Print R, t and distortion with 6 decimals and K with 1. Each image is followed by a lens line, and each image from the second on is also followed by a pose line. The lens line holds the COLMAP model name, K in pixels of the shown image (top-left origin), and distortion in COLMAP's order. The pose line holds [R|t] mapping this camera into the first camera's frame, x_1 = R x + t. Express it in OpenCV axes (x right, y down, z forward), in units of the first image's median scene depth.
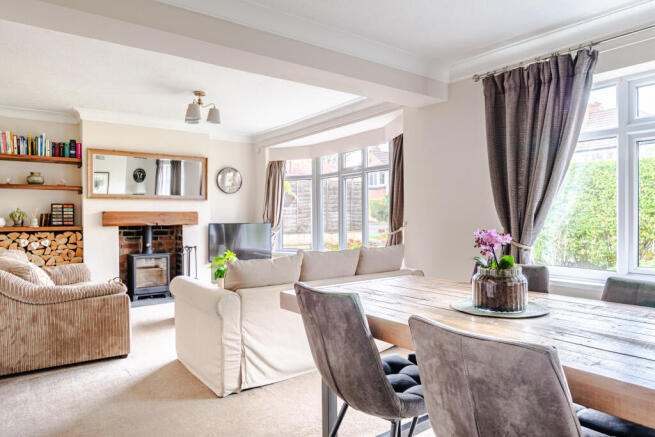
lens RADIAL K [[425.7, 0, 332.4], [0, 425.7, 216.6], [0, 0, 1]] dist [-0.008856, -0.001119]
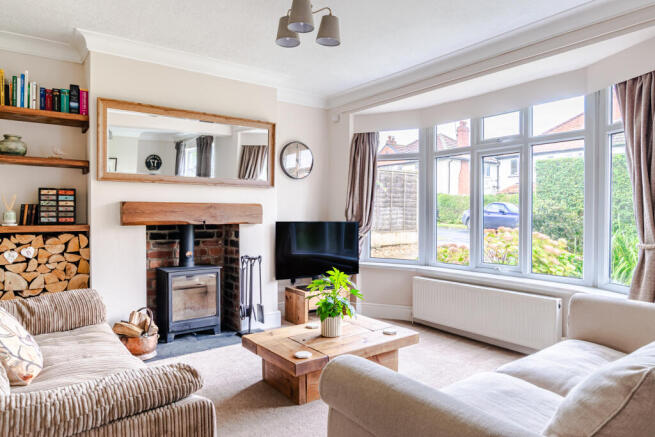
lens RADIAL K [[425.7, 0, 331.9], [0, 425.7, 216.9], [0, 0, 1]] dist [-0.008856, -0.001119]
pose [[0.999956, 0.009148, -0.002244, -0.225584], [-0.009127, 0.999919, 0.008889, 0.002051], [0.002326, -0.008869, 0.999958, 0.368431]]
